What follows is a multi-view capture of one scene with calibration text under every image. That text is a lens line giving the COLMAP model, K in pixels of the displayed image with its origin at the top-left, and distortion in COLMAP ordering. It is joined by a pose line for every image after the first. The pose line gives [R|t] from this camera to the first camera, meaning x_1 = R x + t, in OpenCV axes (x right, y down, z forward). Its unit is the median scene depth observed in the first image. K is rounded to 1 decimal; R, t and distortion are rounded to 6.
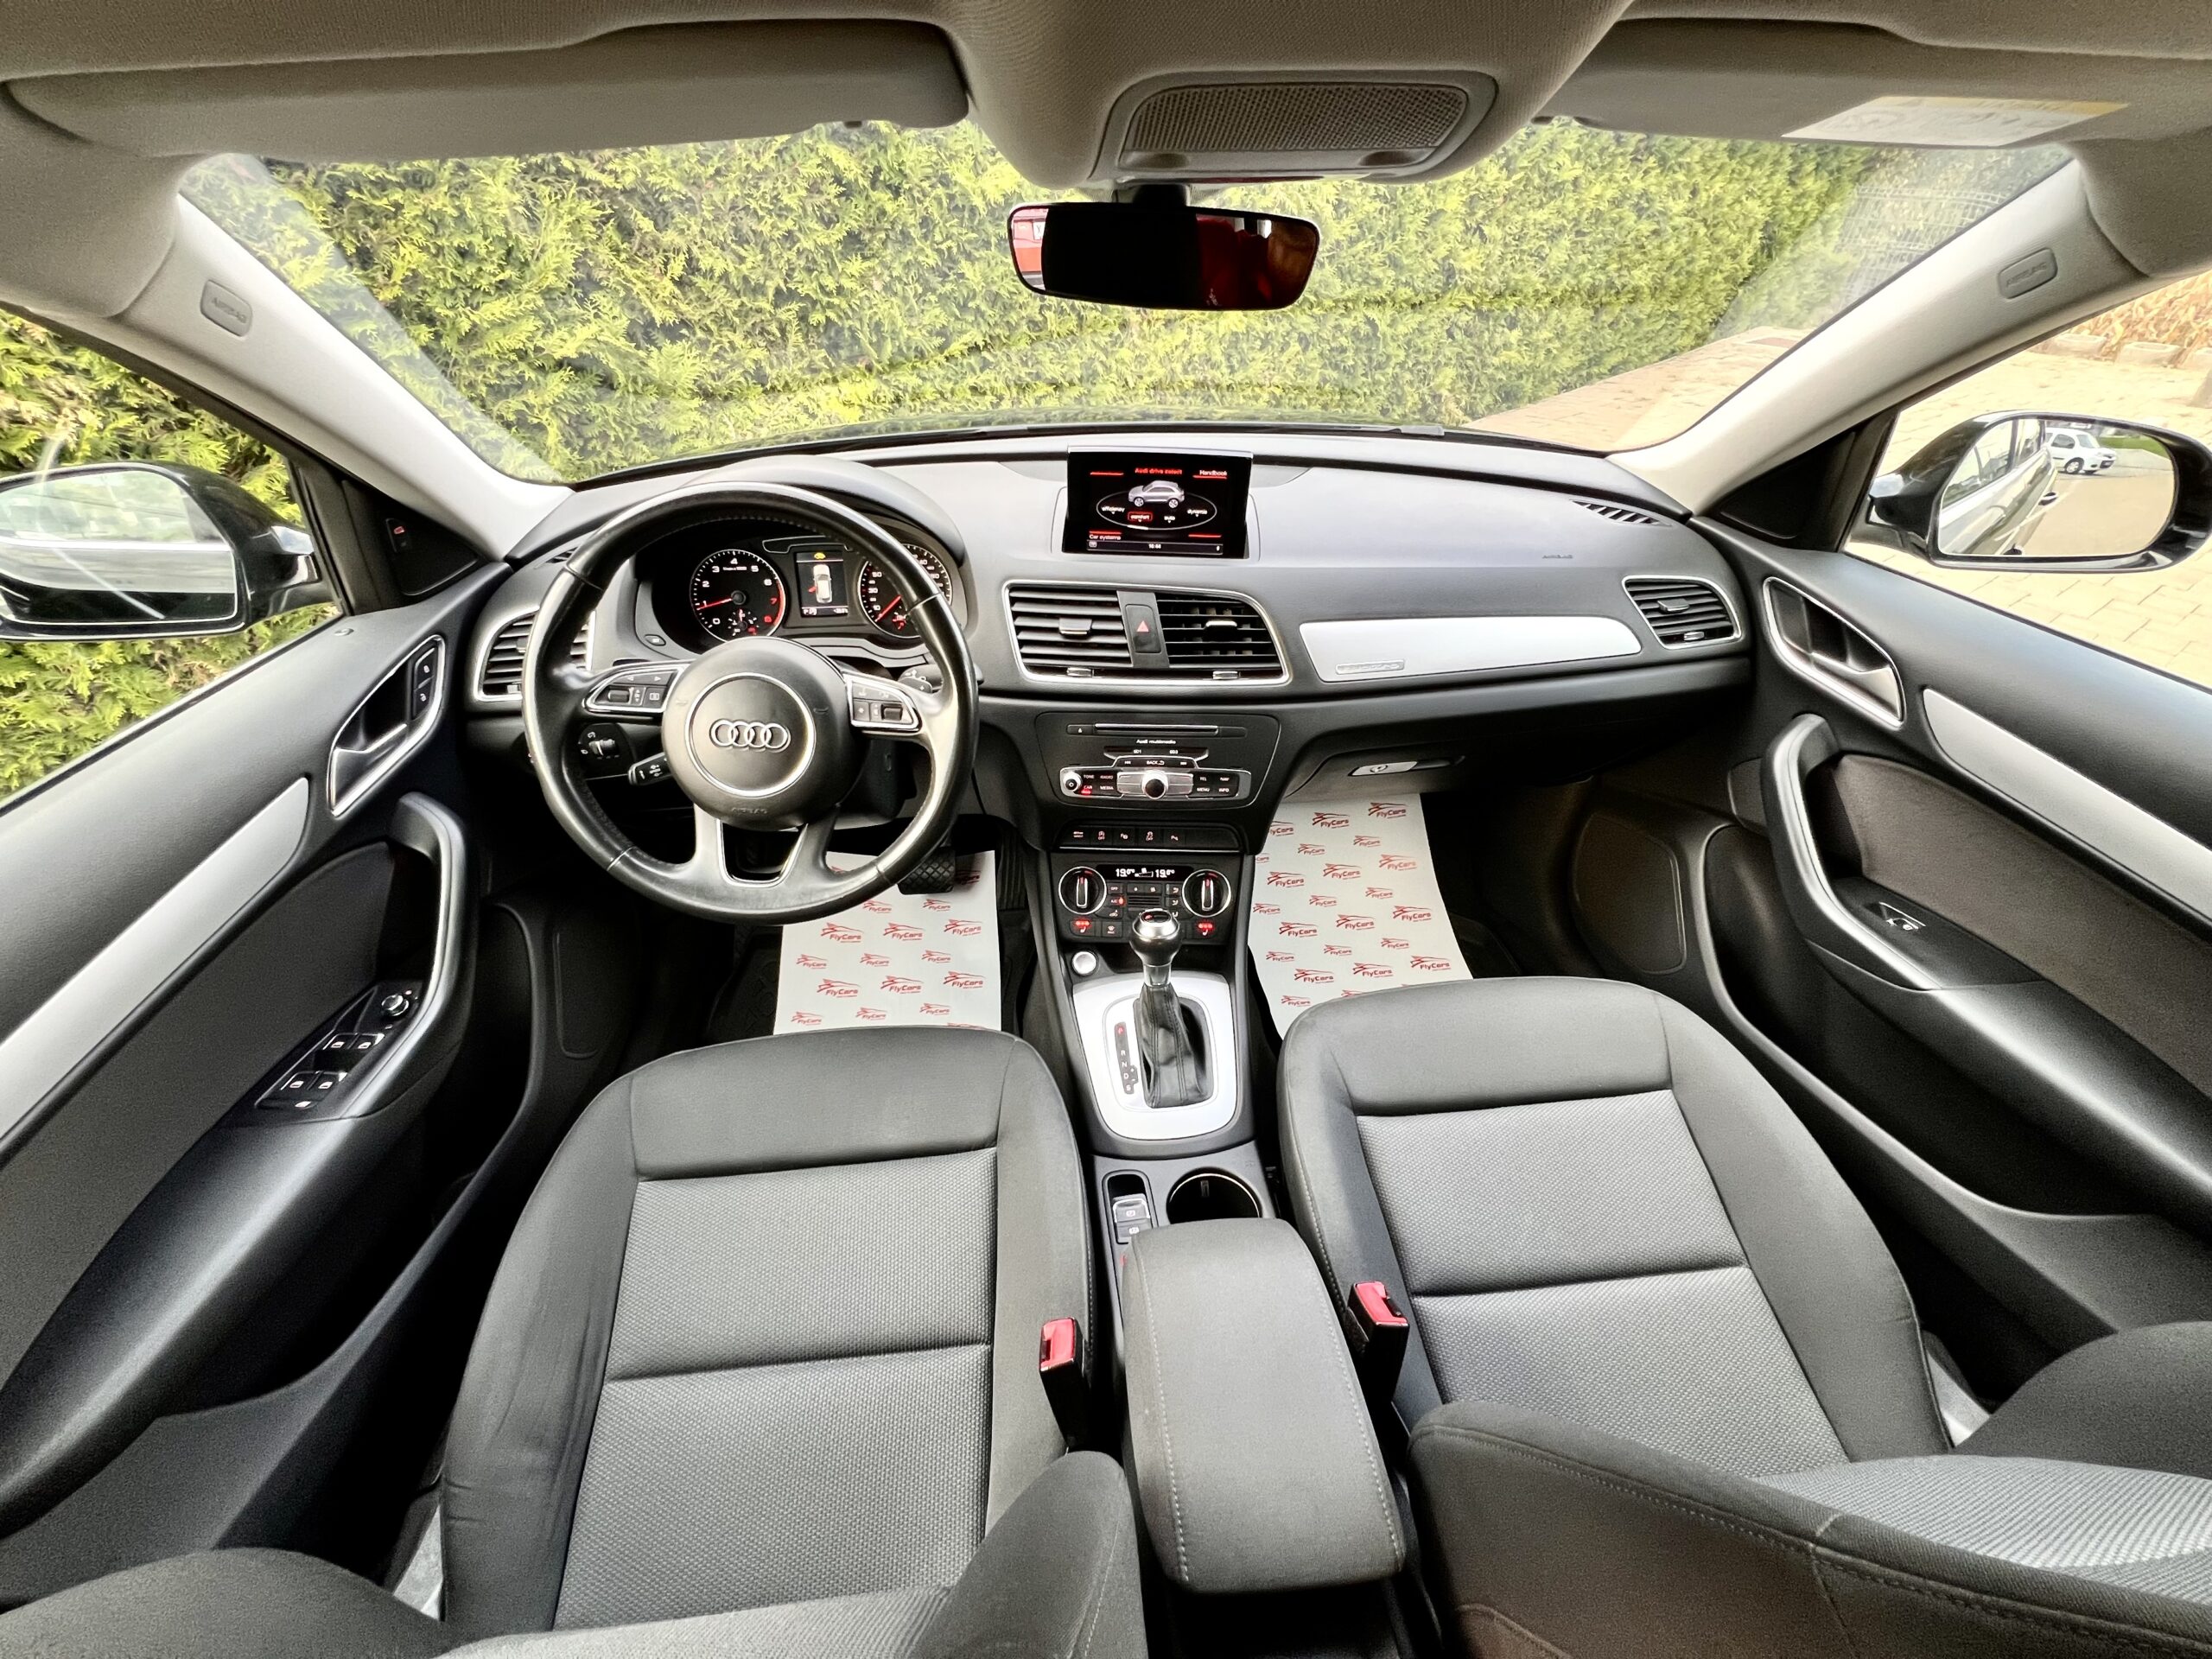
lens RADIAL K [[900.3, 0, 1094.9], [0, 900.3, 831.8], [0, 0, 1]] dist [0.000019, 0.000205]
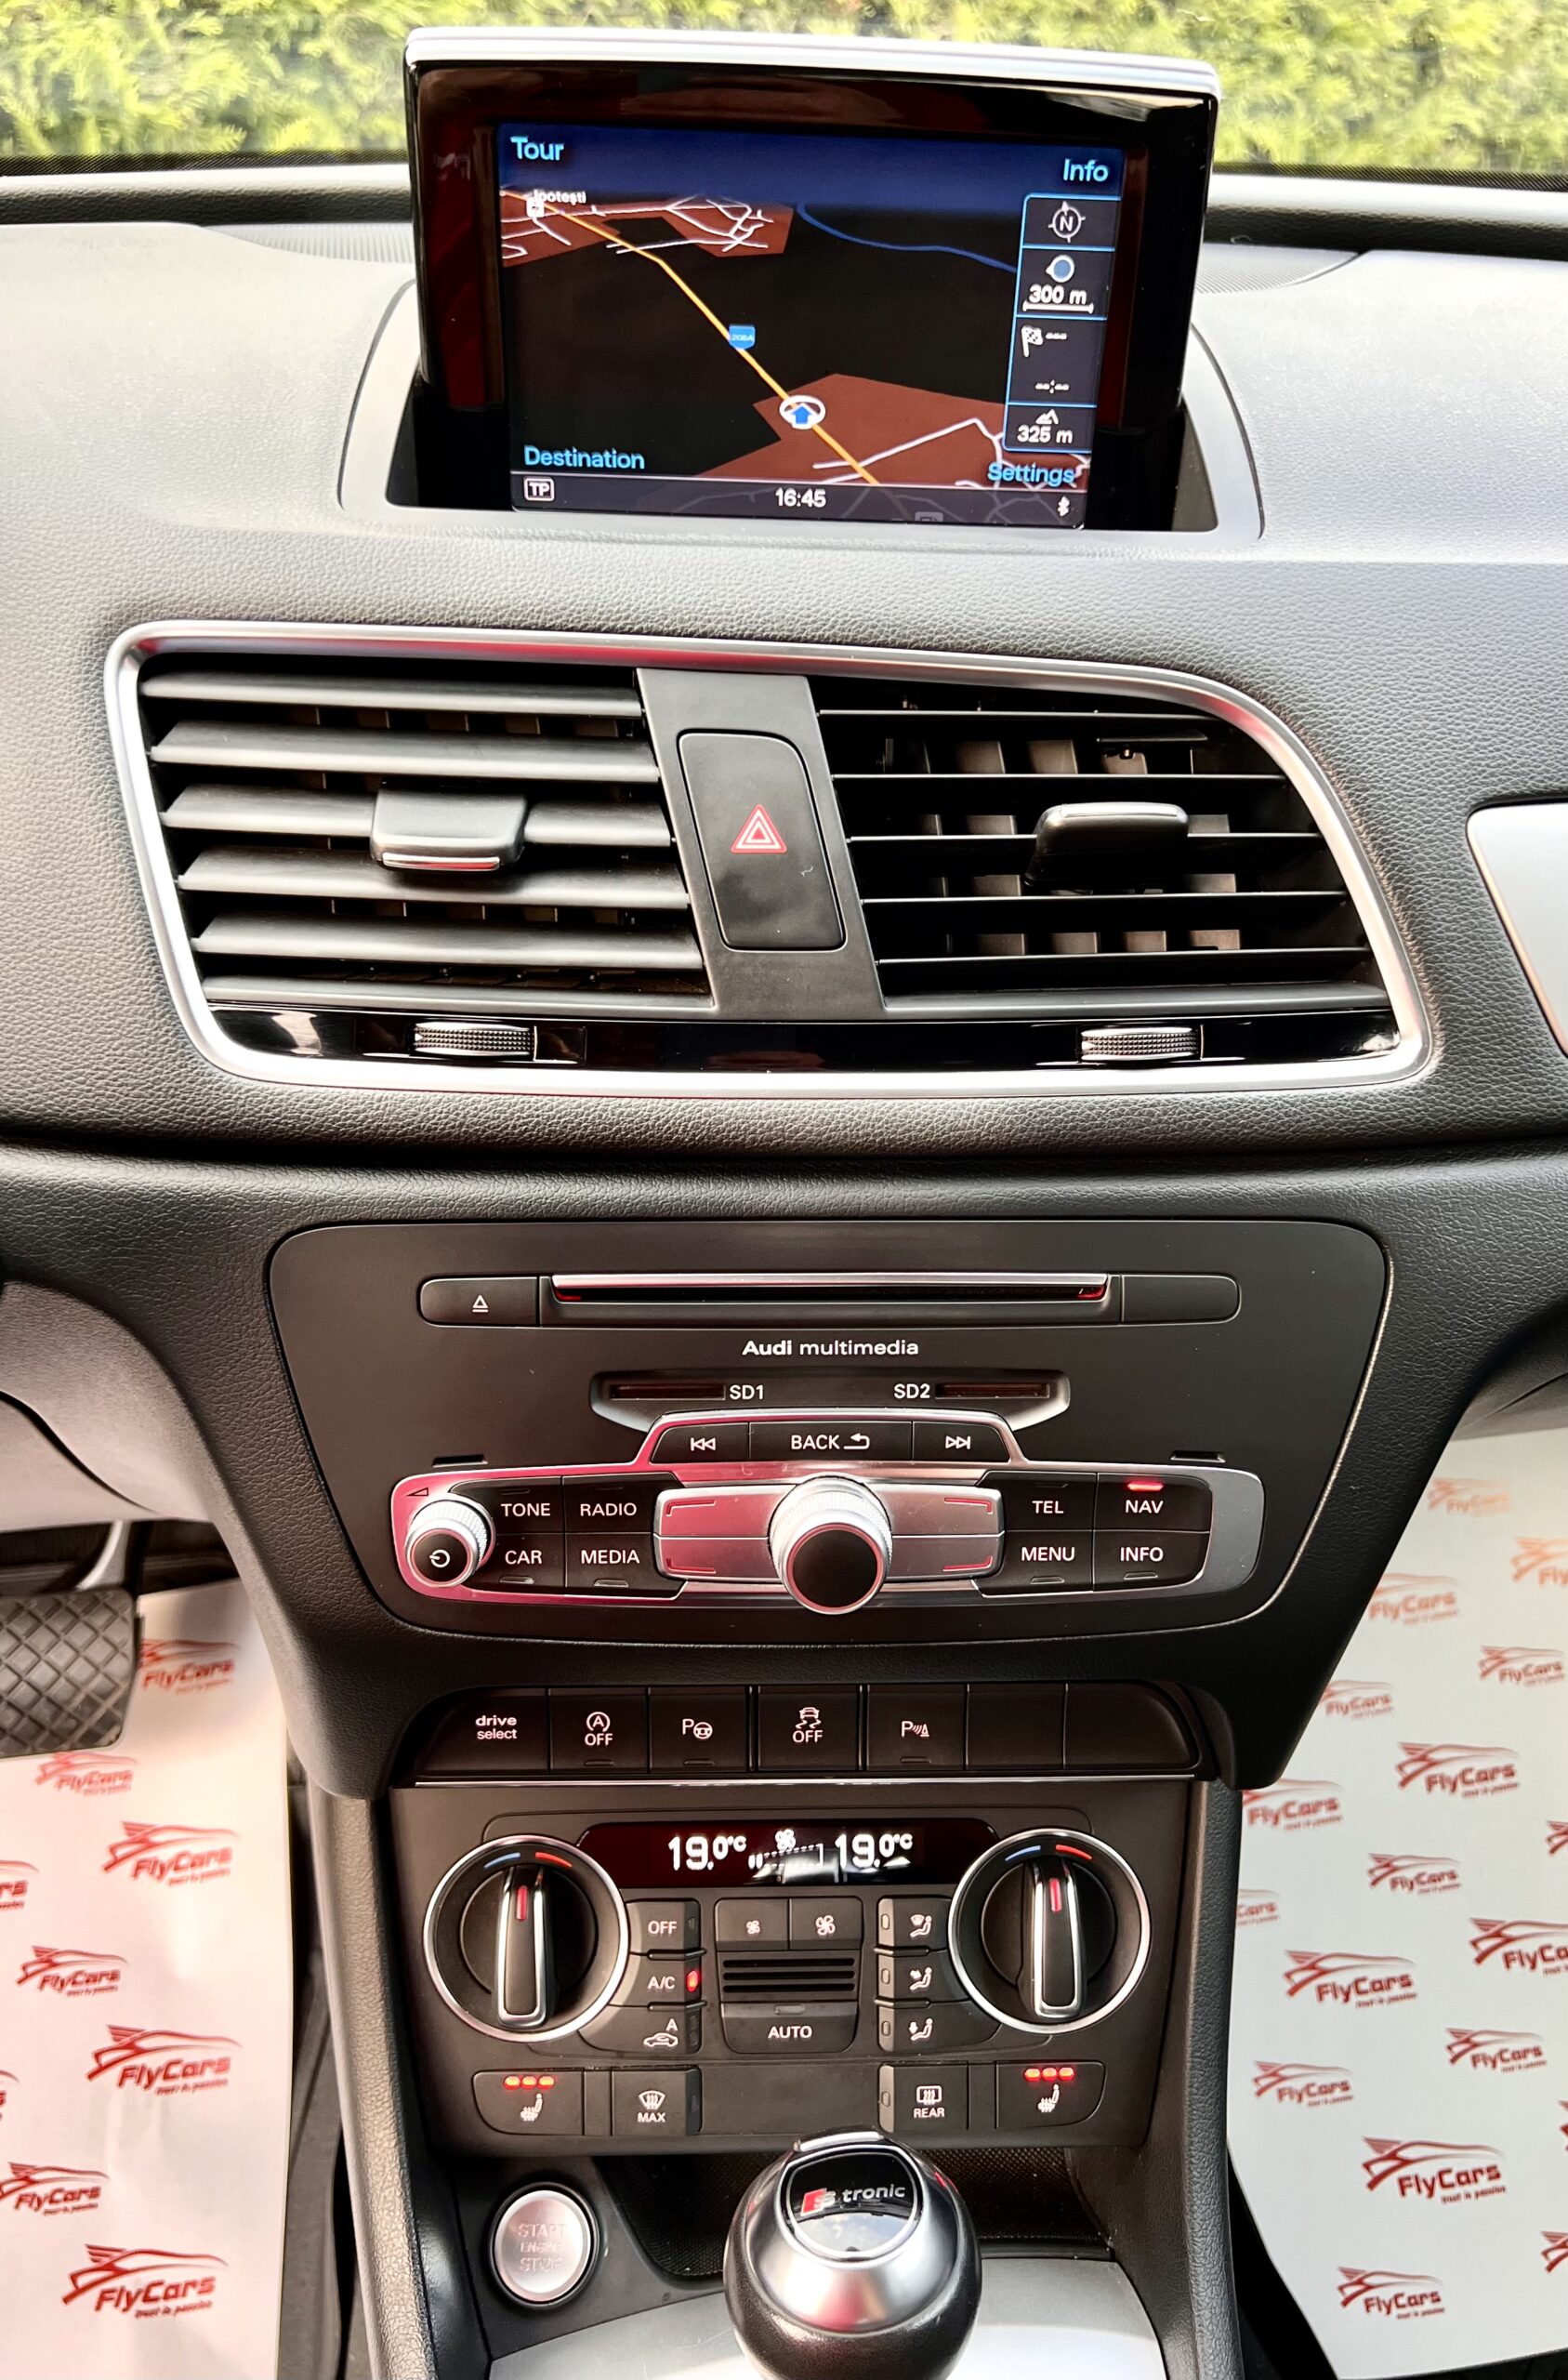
lens RADIAL K [[1952.8, 0, 791.6], [0, 1952.8, 1127.9], [0, 0, 1]] dist [-0.001067, -0.006975]
pose [[0.997580, -0.018625, 0.066993, 0.027374], [0.023901, 0.996602, -0.078825, -0.114735], [-0.065297, 0.080235, 0.994635, 0.517899]]
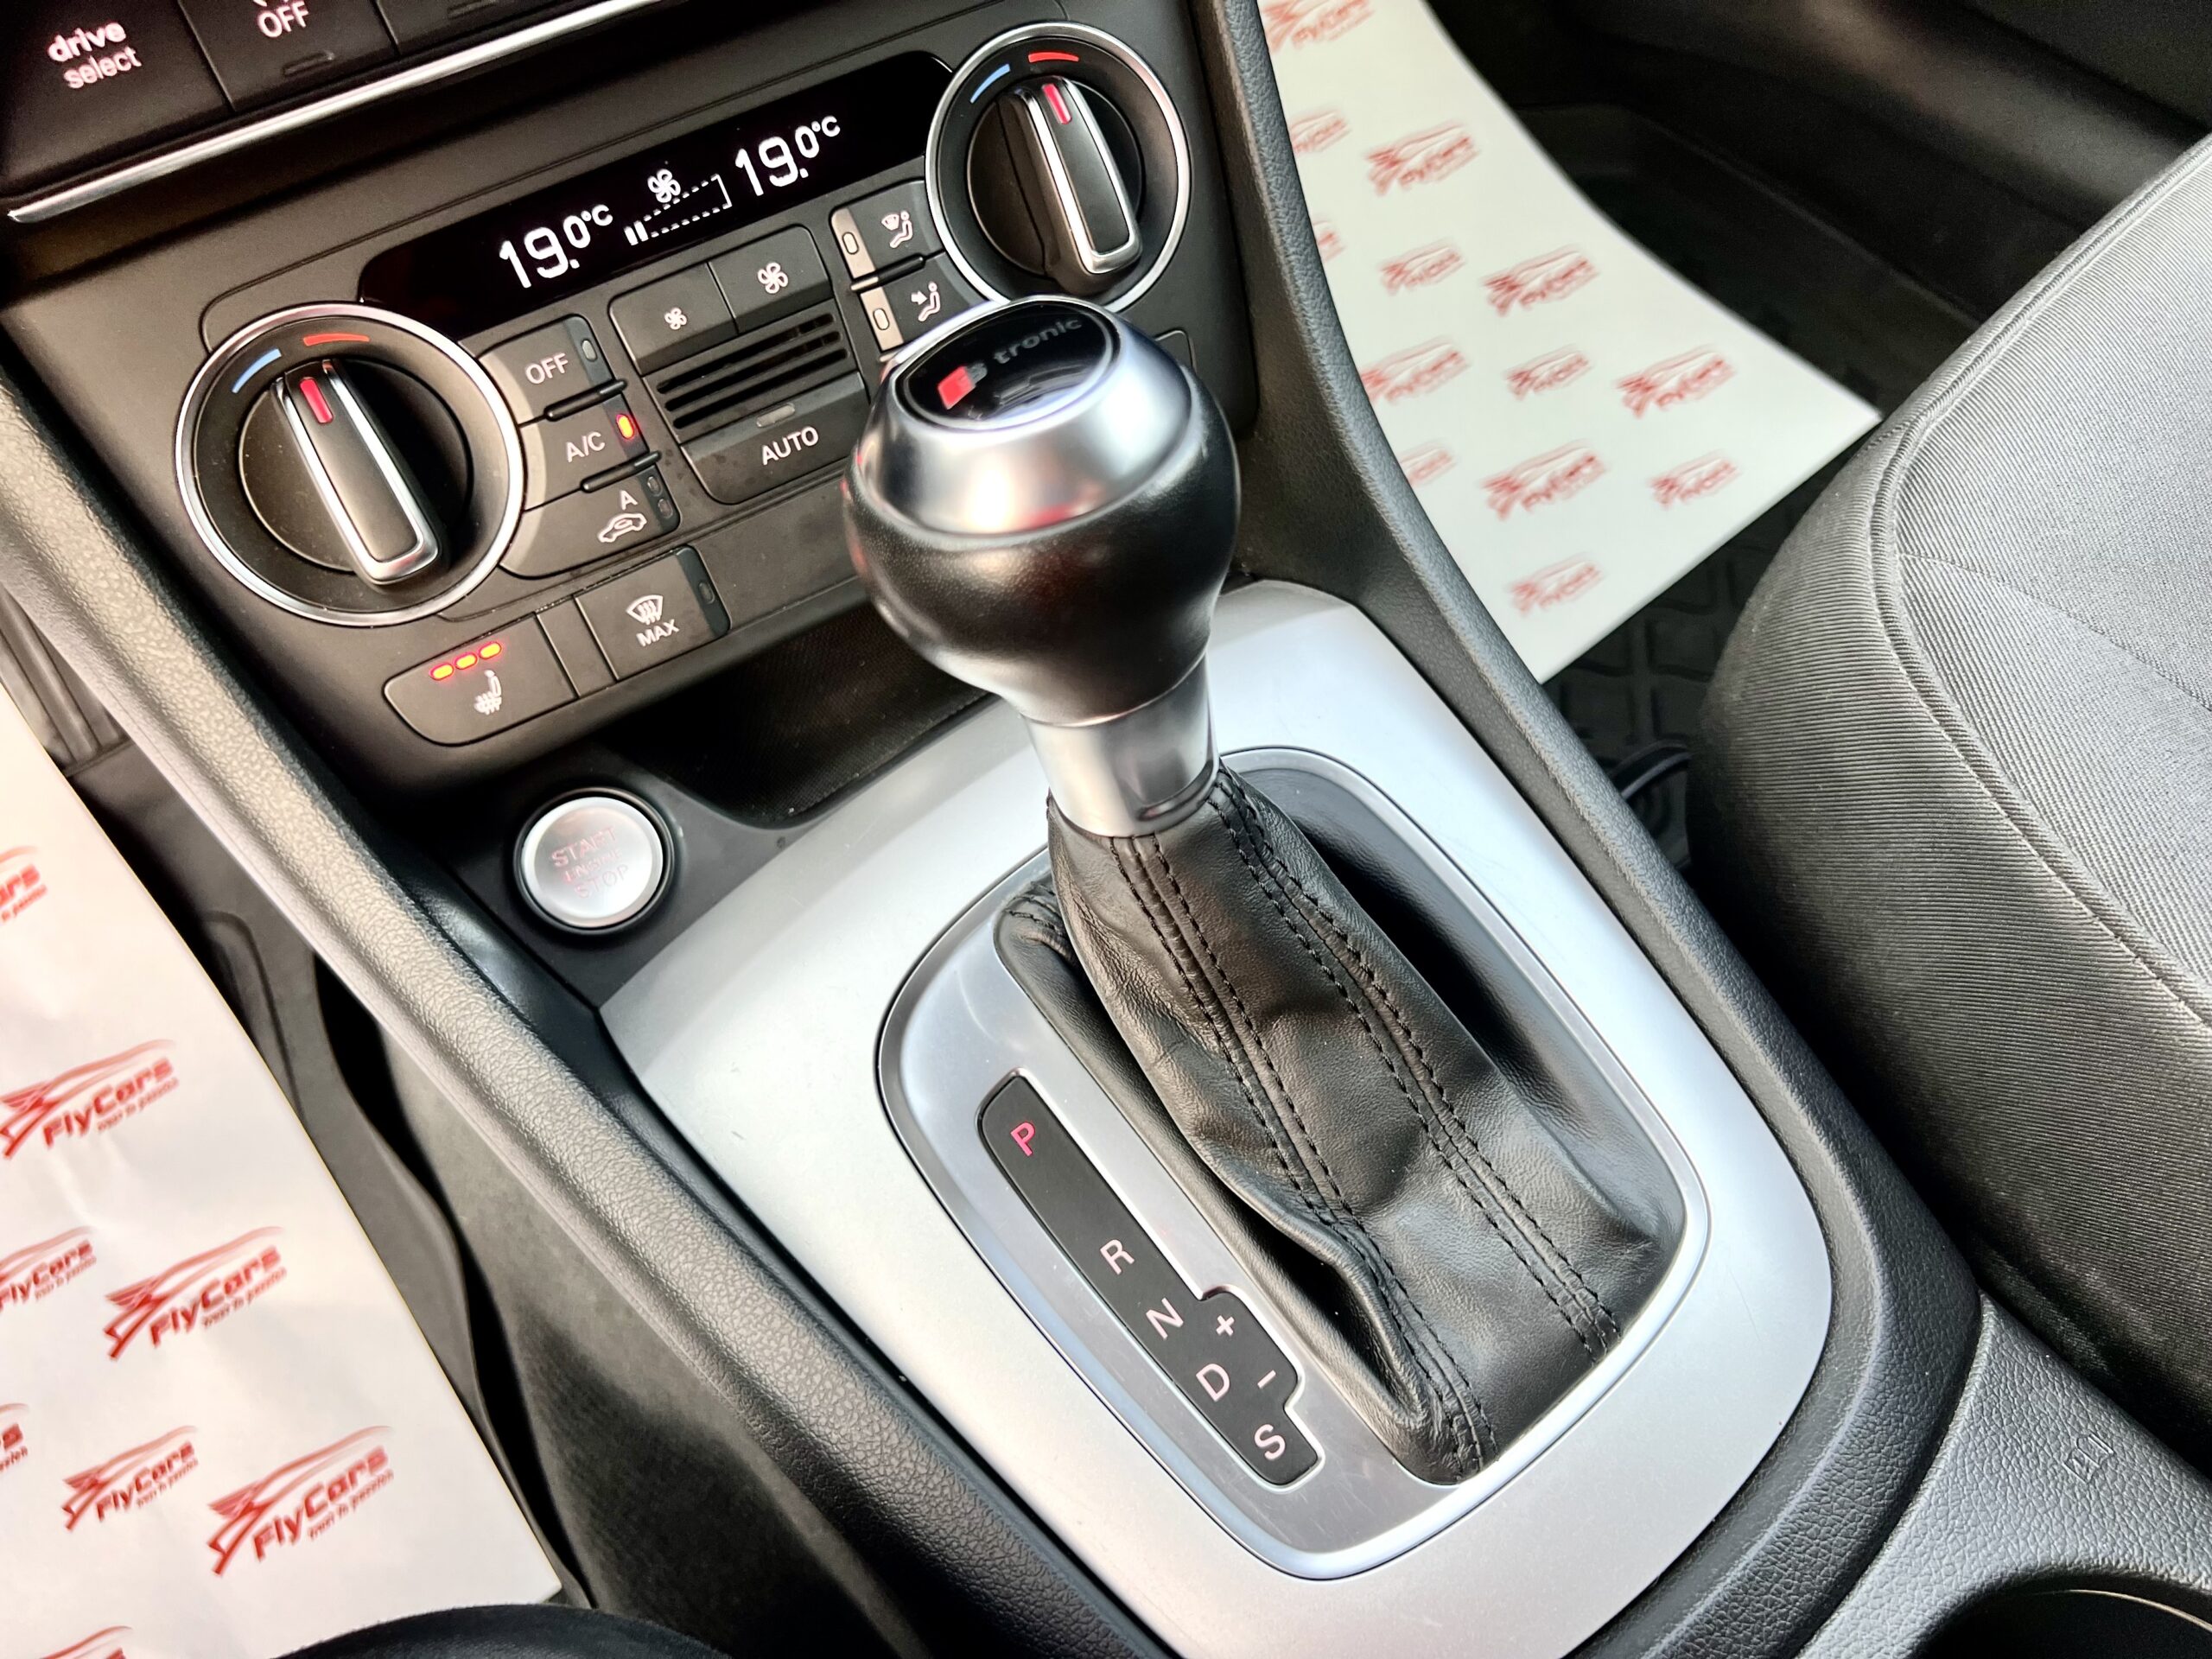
lens RADIAL K [[1707.4, 0, 1124.9], [0, 1707.4, 841.4], [0, 0, 1]] dist [-0.007478, -0.012420]
pose [[0.830892, -0.476901, 0.286678, -0.020517], [0.368950, 0.857851, 0.357725, 0.070950], [-0.416526, -0.191461, 0.888734, 0.748970]]
